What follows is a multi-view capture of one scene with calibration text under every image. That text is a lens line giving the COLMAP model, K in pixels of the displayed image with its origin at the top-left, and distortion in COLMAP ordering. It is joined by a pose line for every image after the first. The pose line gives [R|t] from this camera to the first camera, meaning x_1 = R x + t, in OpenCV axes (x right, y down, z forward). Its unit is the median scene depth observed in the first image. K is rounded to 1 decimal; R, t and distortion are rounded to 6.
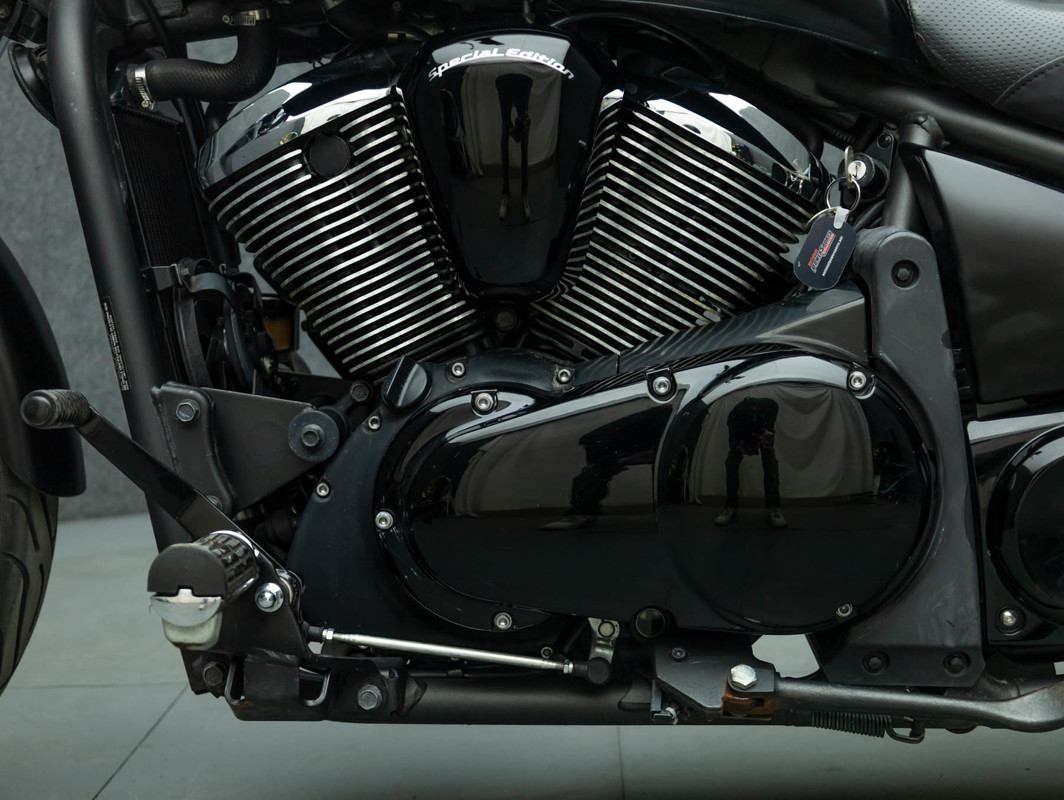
lens RADIAL K [[1561.5, 0, 532.6], [0, 1561.5, 373.9], [0, 0, 1]] dist [0.022654, 0.000000]
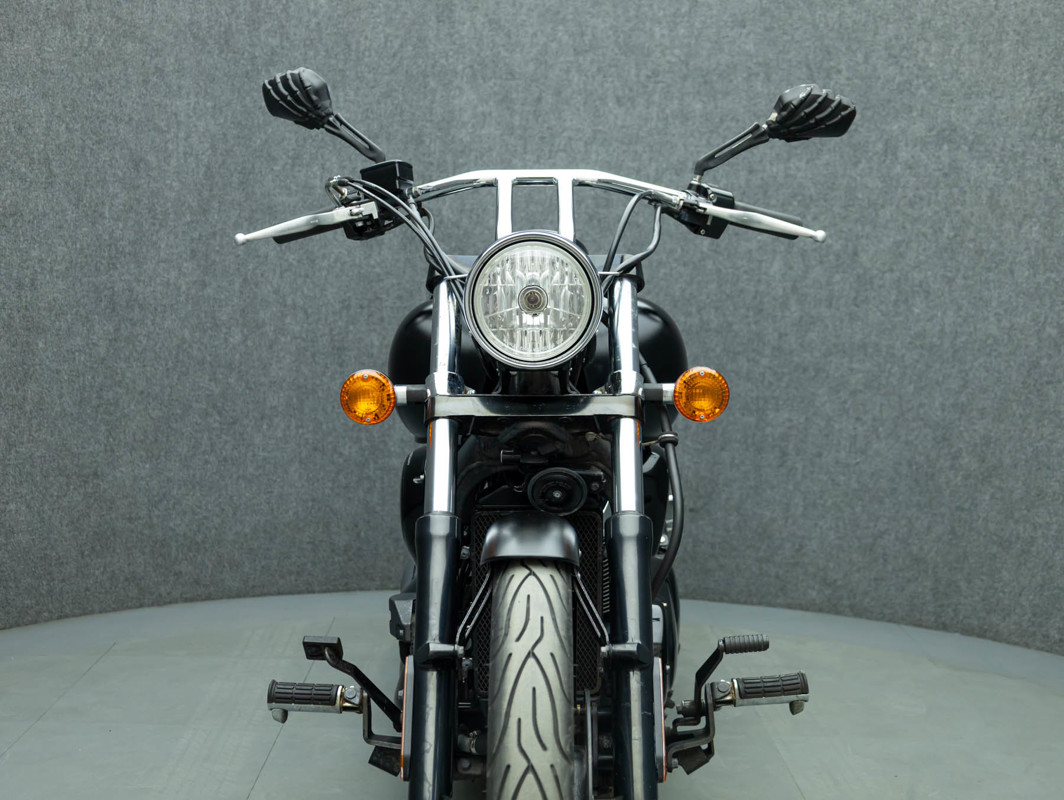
lens RADIAL K [[1388.1, 0, 533.3], [0, 1388.1, 412.8], [0, 0, 1]] dist [0.036287, 0.000000]
pose [[0.998119, 0.046370, 0.040092, -0.043479], [-0.045639, 0.998778, -0.018944, -0.217666], [-0.040921, 0.017079, 0.999016, -0.957960]]
